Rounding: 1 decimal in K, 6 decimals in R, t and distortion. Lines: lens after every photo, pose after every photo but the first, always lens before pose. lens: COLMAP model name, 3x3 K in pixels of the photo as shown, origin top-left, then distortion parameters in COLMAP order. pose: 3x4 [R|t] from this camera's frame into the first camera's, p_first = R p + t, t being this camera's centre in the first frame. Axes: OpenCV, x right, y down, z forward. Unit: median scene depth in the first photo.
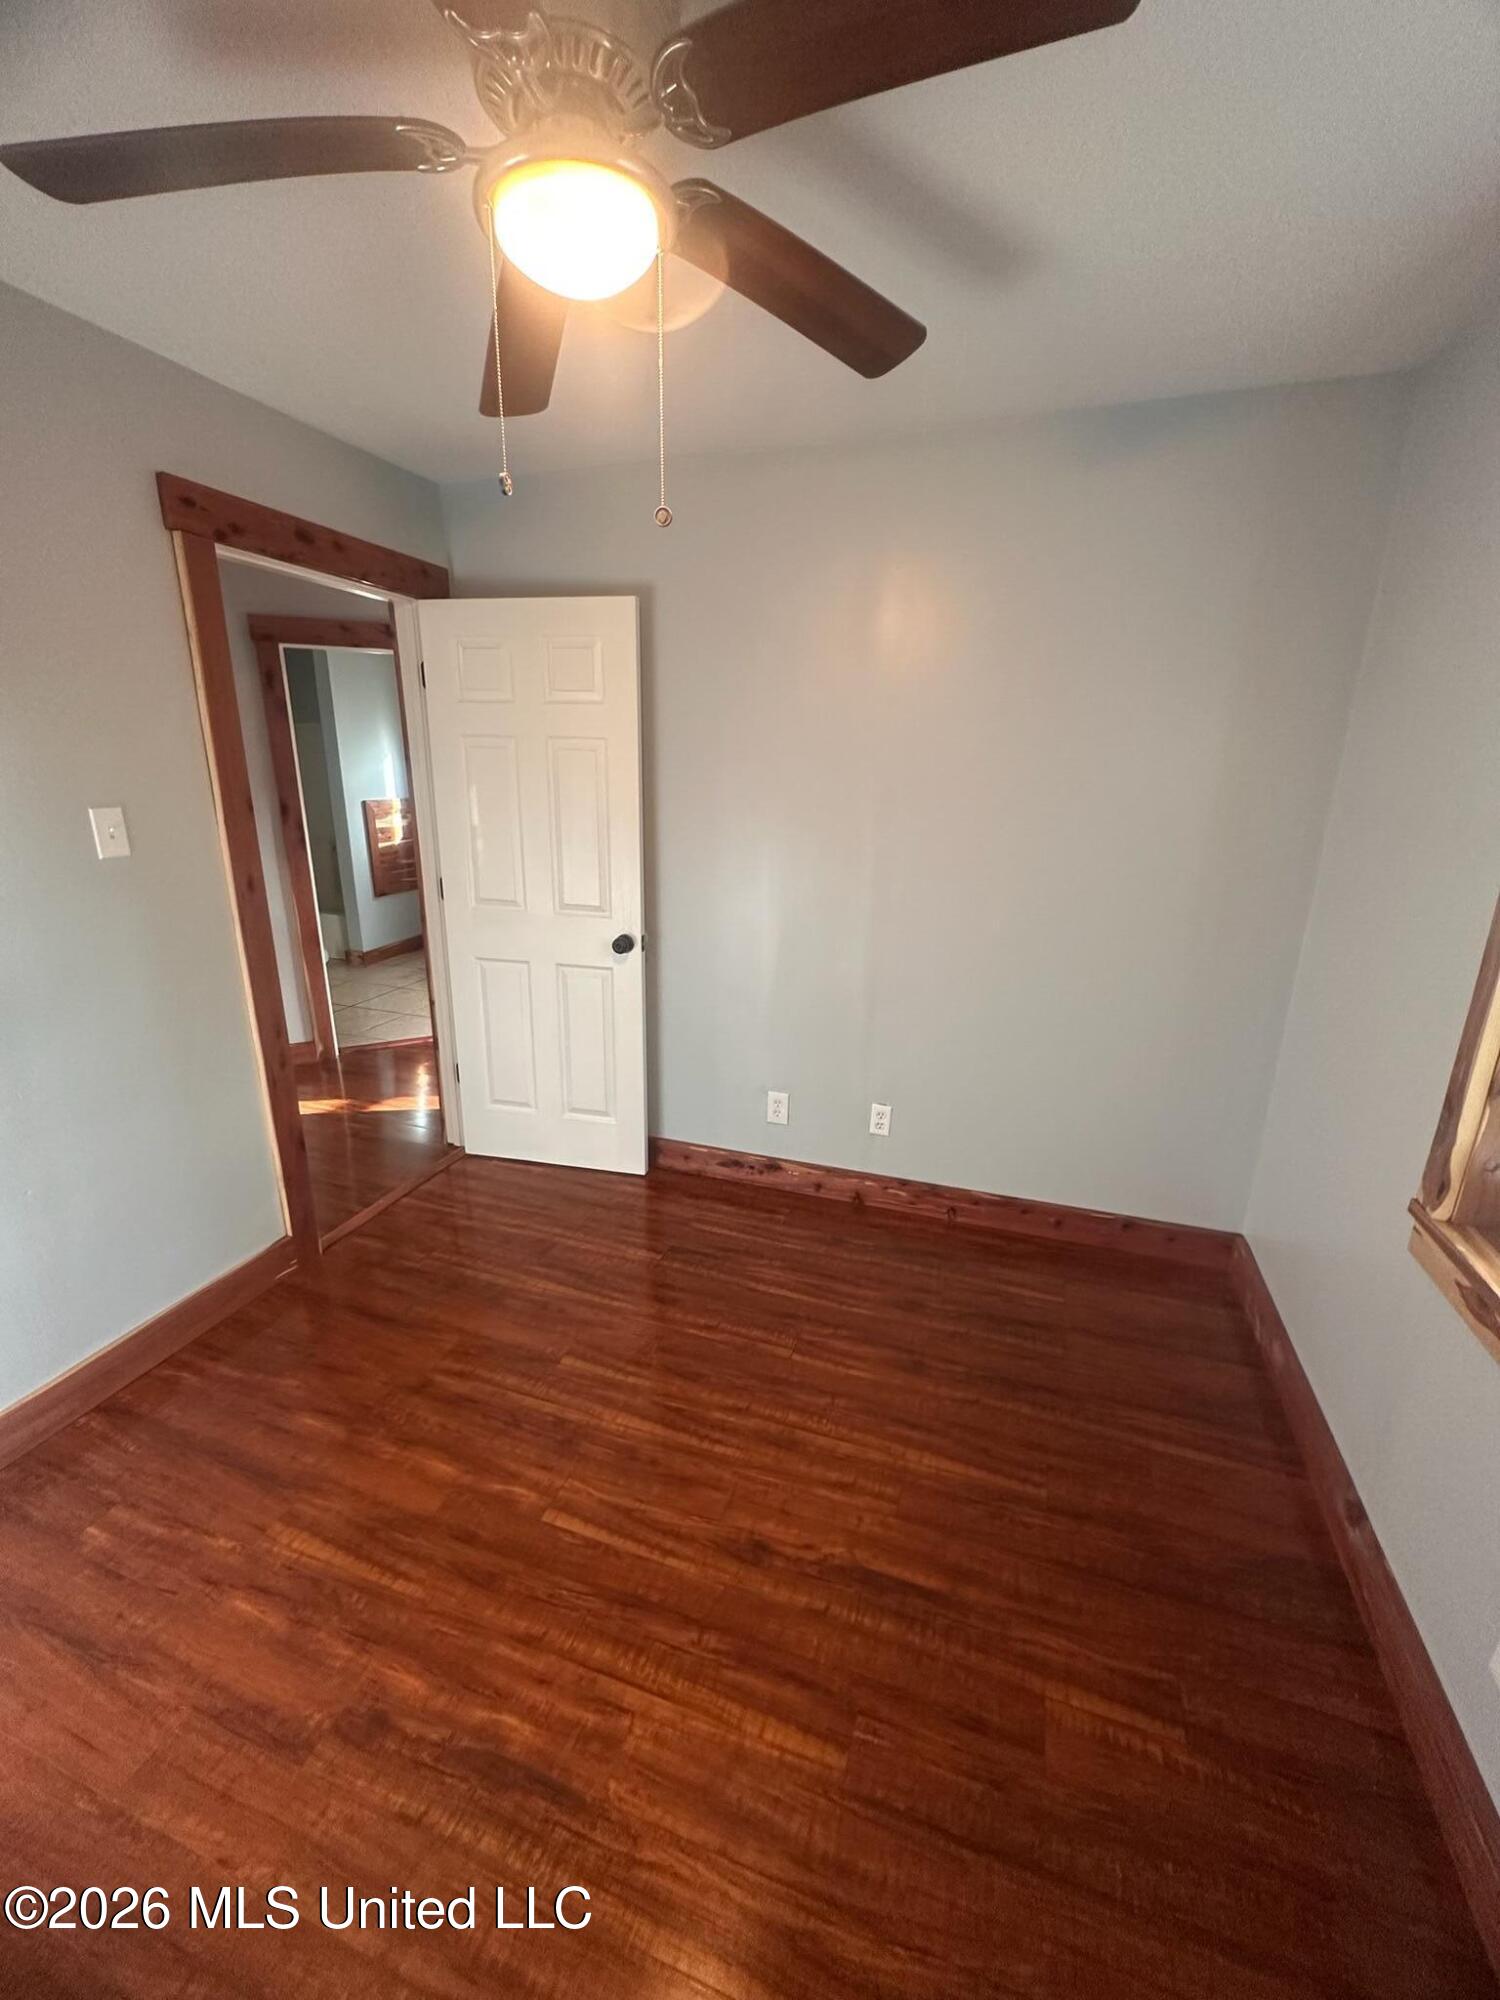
lens RADIAL K [[803.1, 0, 747.6], [0, 803.1, 999.0], [0, 0, 1]] dist [-0.002714, 0.000651]
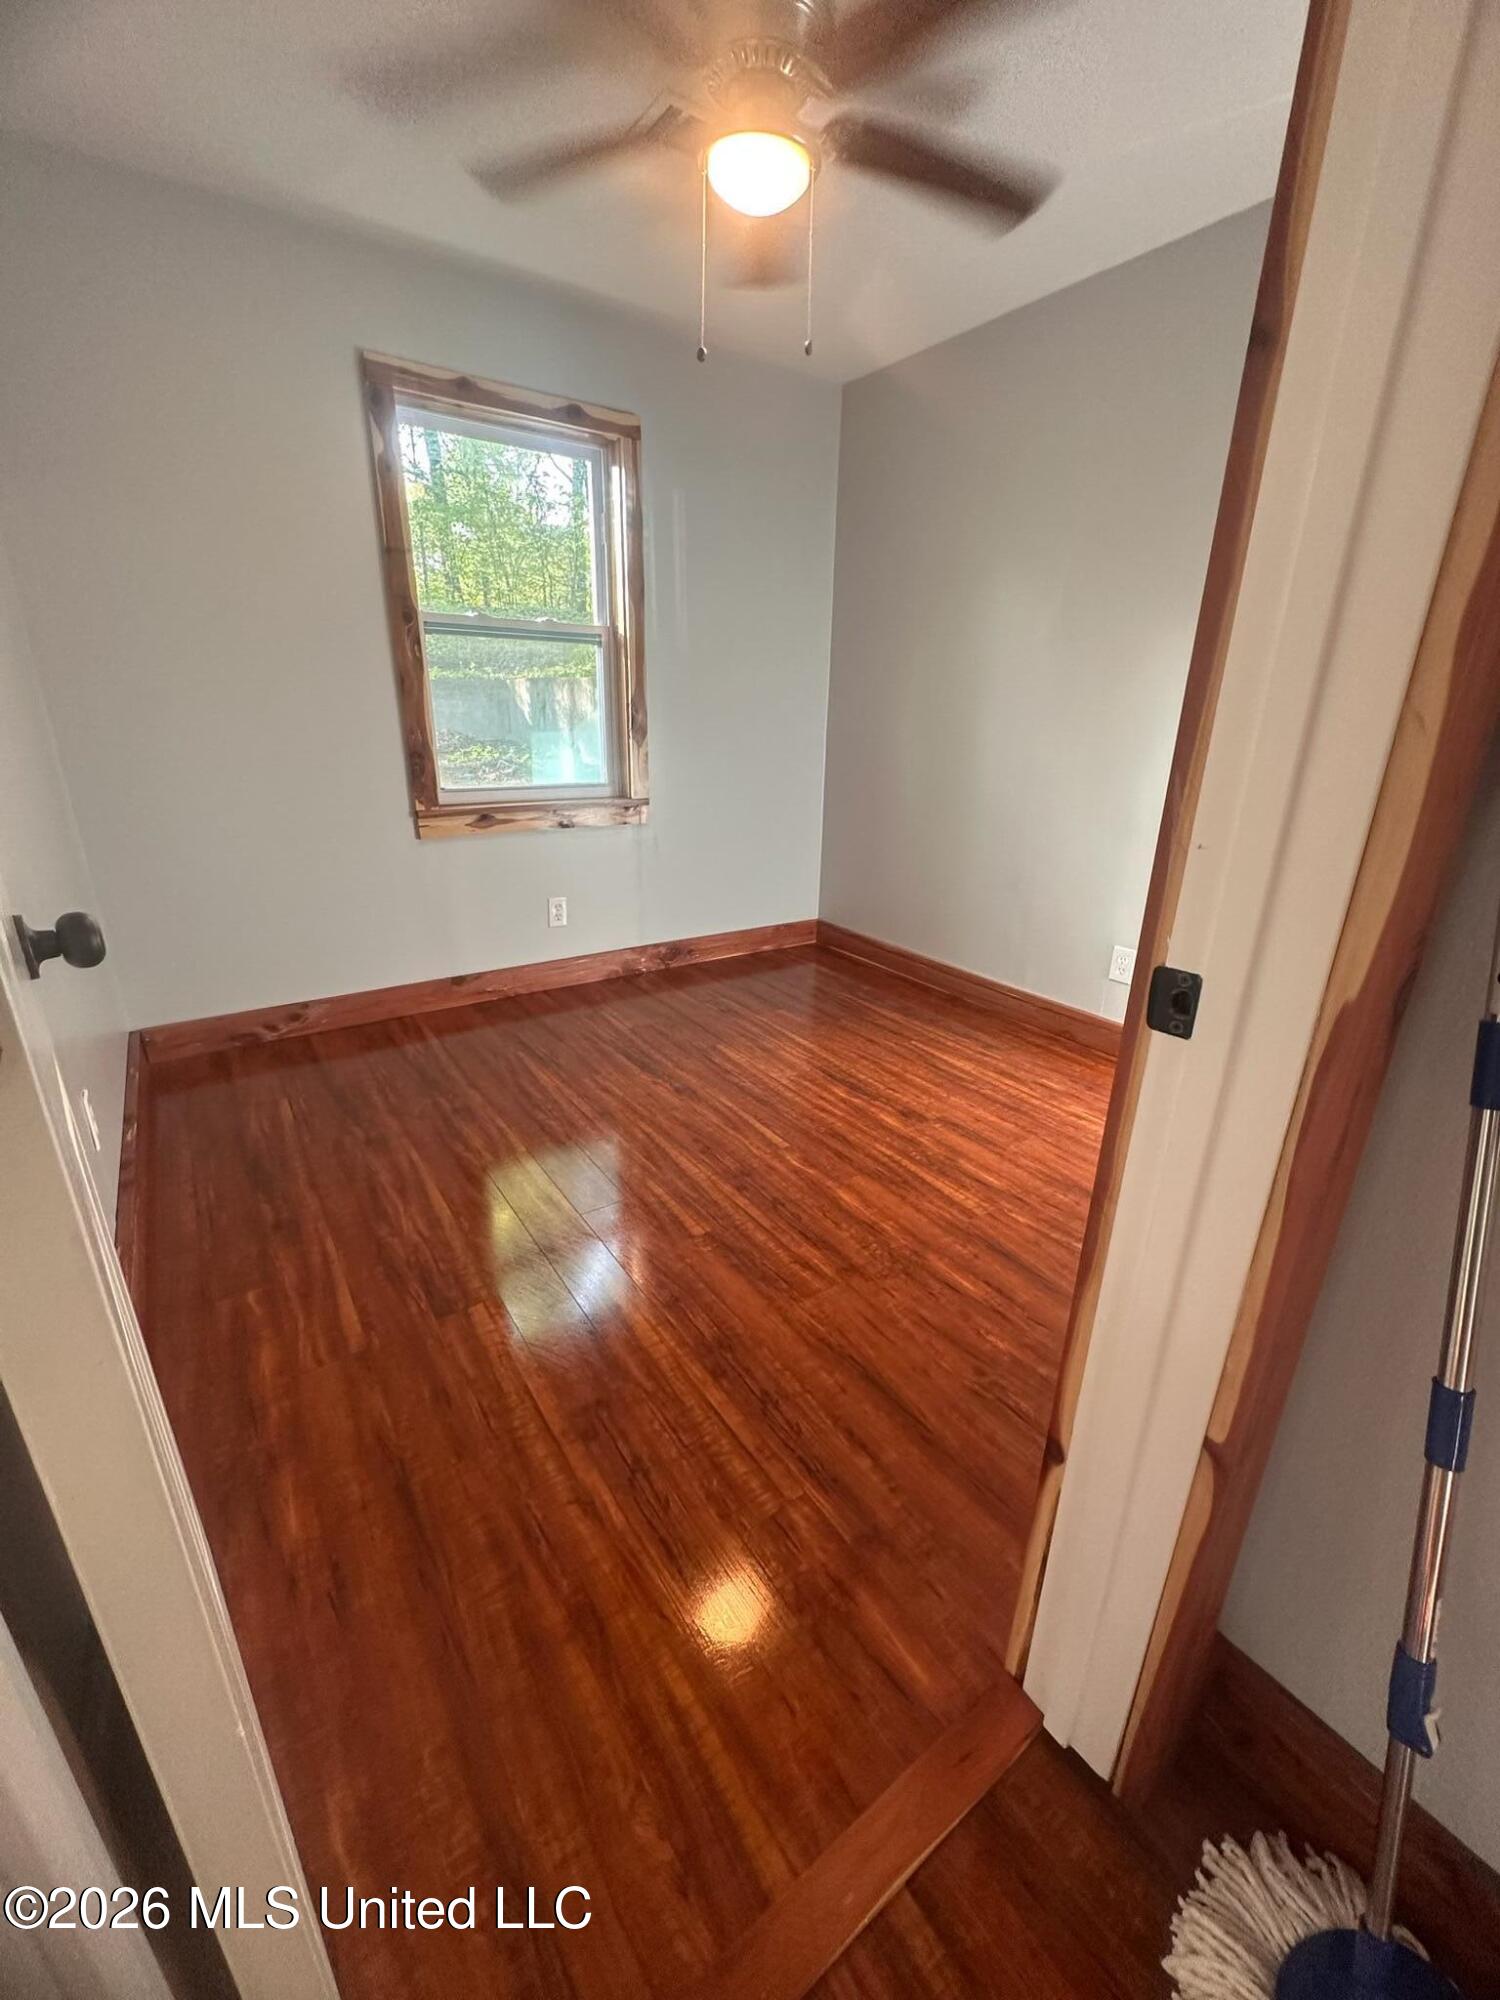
lens RADIAL K [[803.1, 0, 750.1], [0, 803.1, 994.3], [0, 0, 1]] dist [-0.002714, 0.000651]
pose [[-0.812021, -0.221544, 0.539945, -0.884523], [0.135724, 0.828106, 0.543893, -0.303464], [-0.567628, 0.514936, -0.642370, 1.793987]]
